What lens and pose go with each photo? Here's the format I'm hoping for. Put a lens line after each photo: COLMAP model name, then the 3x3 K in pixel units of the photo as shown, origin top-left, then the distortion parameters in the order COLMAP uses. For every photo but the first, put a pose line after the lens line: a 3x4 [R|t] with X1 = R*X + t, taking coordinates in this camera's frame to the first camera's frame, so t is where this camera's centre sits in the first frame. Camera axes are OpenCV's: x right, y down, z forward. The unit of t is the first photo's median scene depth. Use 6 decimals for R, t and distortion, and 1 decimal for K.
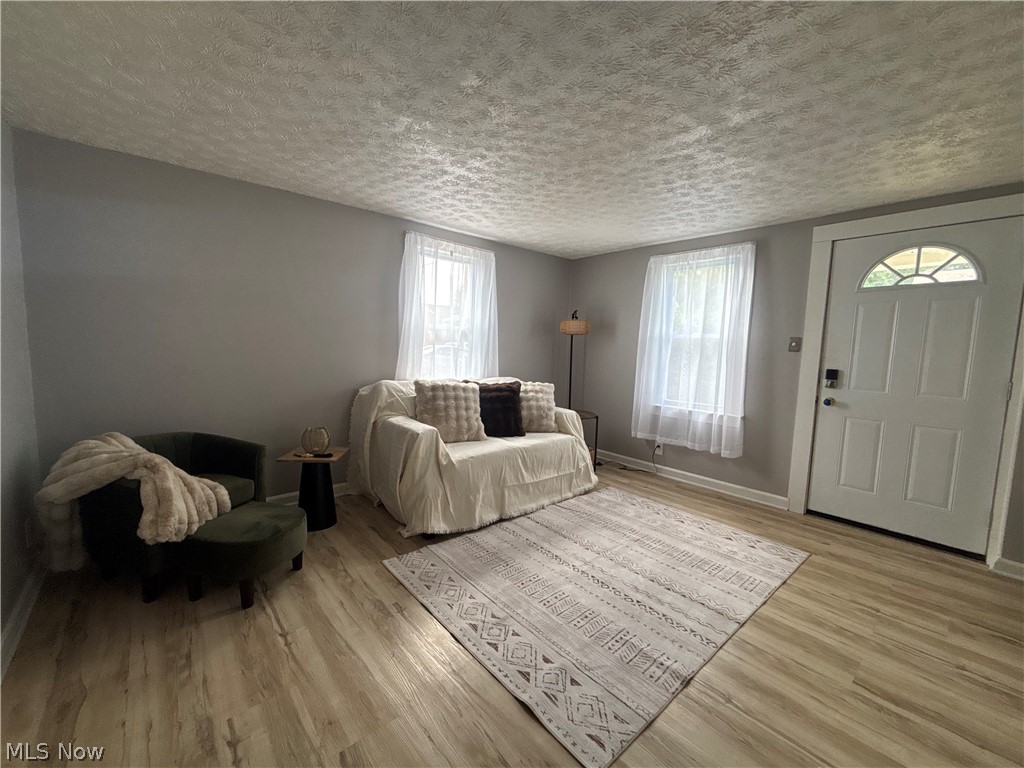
lens RADIAL K [[414.2, 0, 511.1], [0, 414.2, 381.7], [0, 0, 1]] dist [-0.003017, 0.001218]
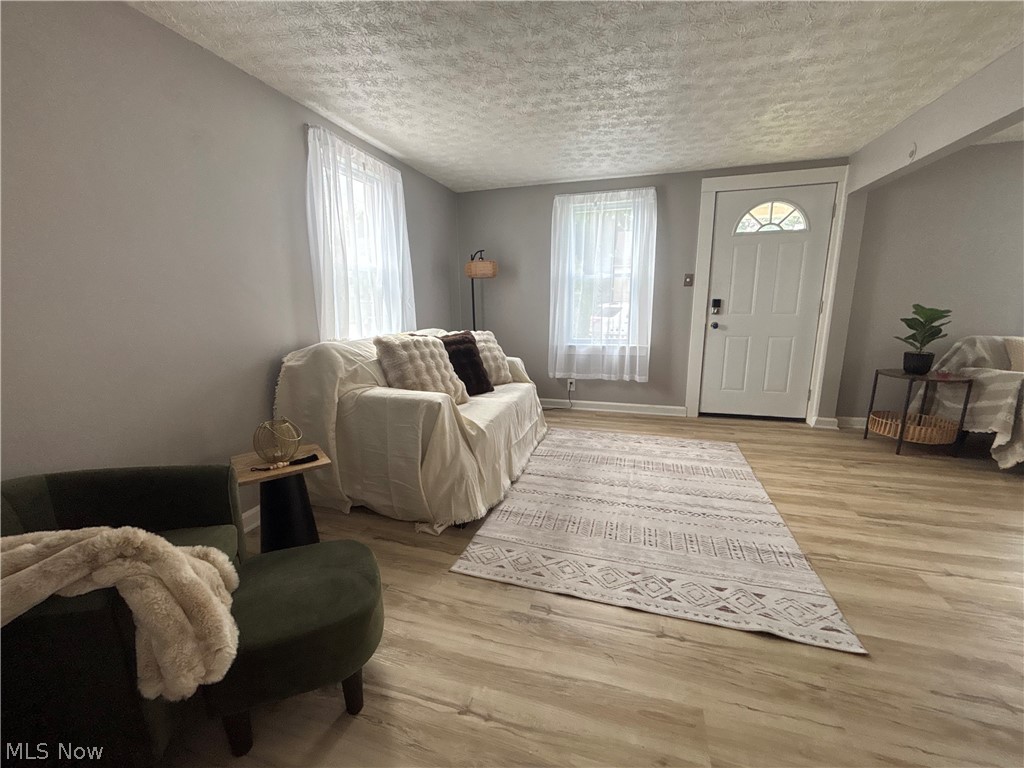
lens RADIAL K [[414.2, 0, 510.7], [0, 414.2, 382.6], [0, 0, 1]] dist [-0.003017, 0.001218]
pose [[0.849576, -0.144047, 0.507415, -0.481086], [0.085338, 0.986851, 0.137267, -0.007040], [-0.520516, -0.073317, 0.850698, 0.266124]]
